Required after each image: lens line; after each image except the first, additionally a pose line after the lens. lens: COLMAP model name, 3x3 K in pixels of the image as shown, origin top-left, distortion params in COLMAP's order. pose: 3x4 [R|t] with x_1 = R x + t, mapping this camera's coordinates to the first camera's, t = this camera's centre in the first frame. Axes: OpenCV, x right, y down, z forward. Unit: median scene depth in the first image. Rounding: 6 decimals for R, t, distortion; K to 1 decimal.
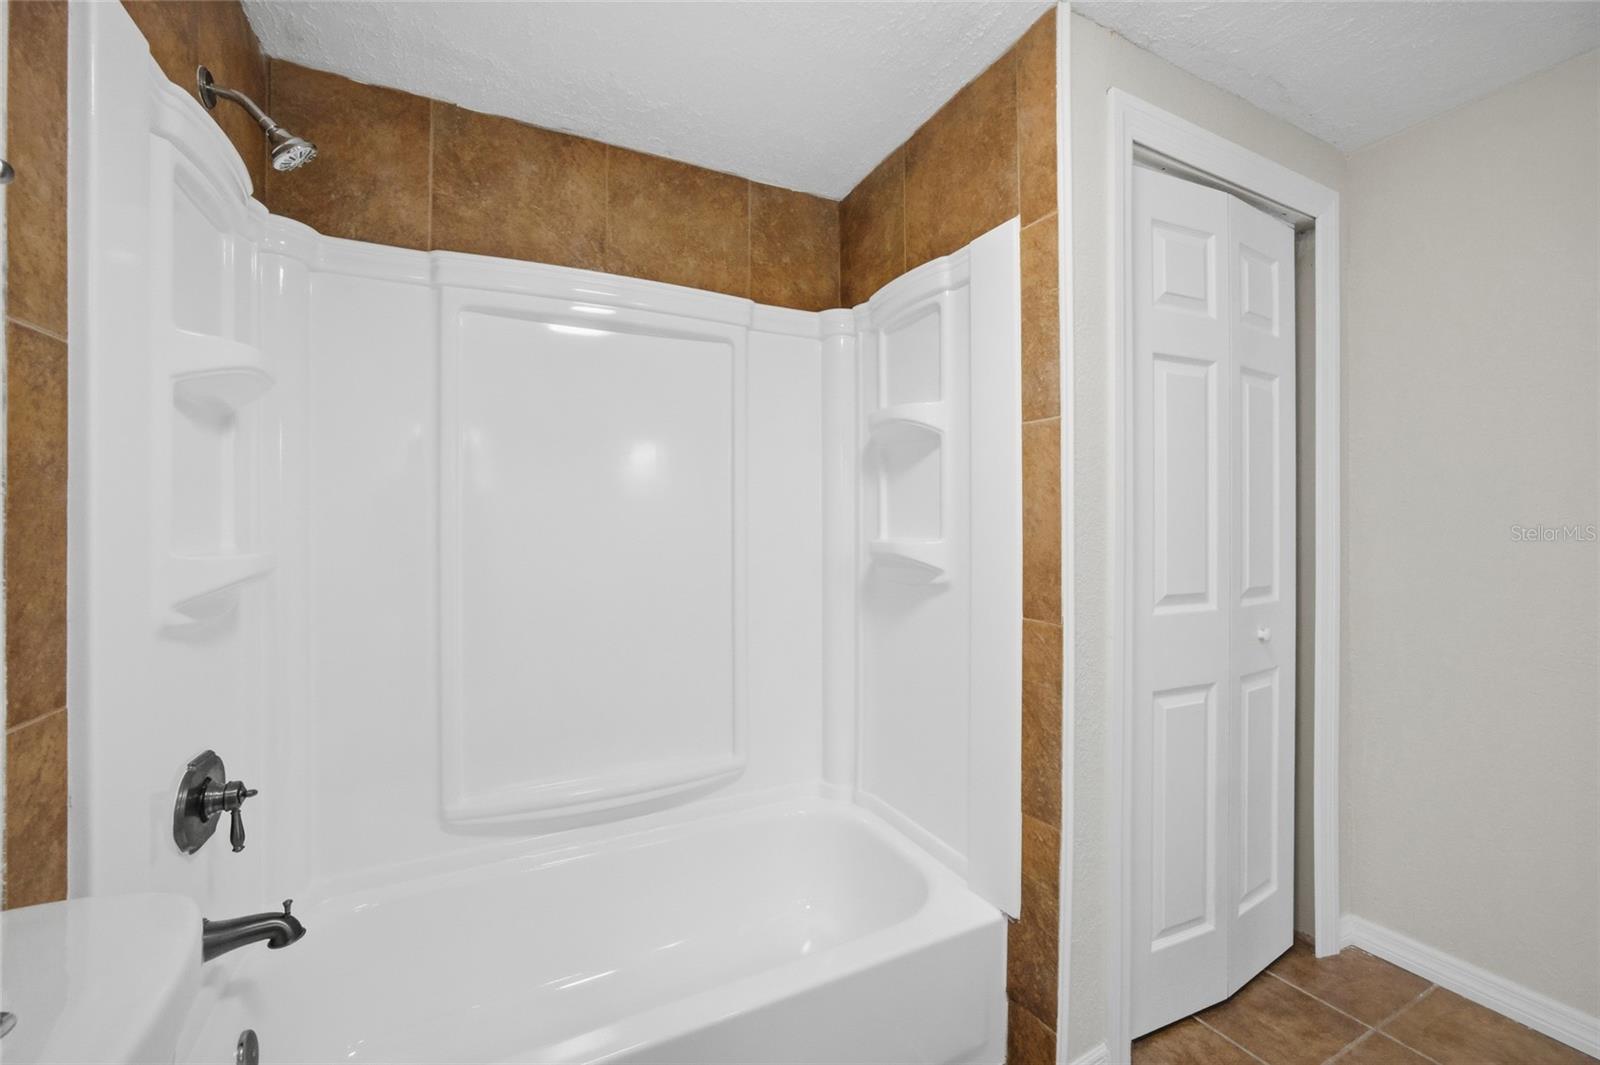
lens RADIAL K [[652.6, 0, 817.6], [0, 652.6, 514.1], [0, 0, 1]] dist [-0.012602, 0.001125]
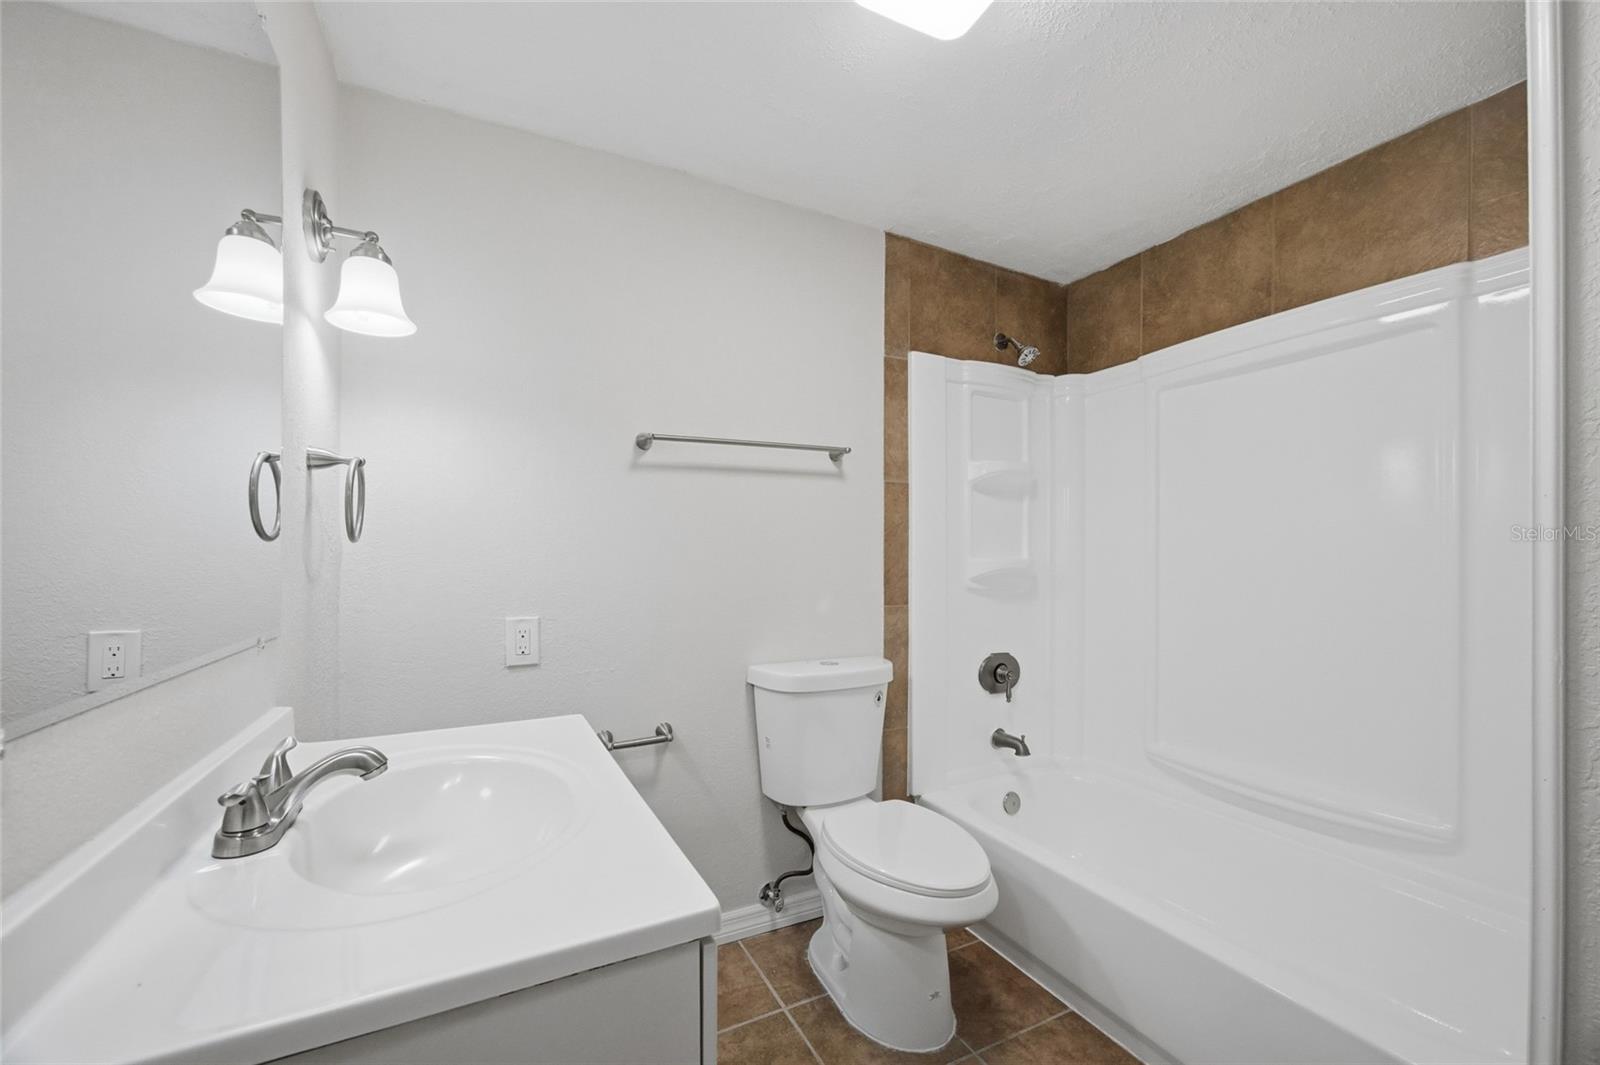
lens RADIAL K [[652.6, 0, 802.5], [0, 652.6, 544.1], [0, 0, 1]] dist [-0.012602, 0.001125]
pose [[-0.019174, -0.008290, -0.999782, 0.856553], [0.007835, 0.999934, -0.008442, 0.017861], [0.999785, -0.007995, -0.019108, 0.261787]]
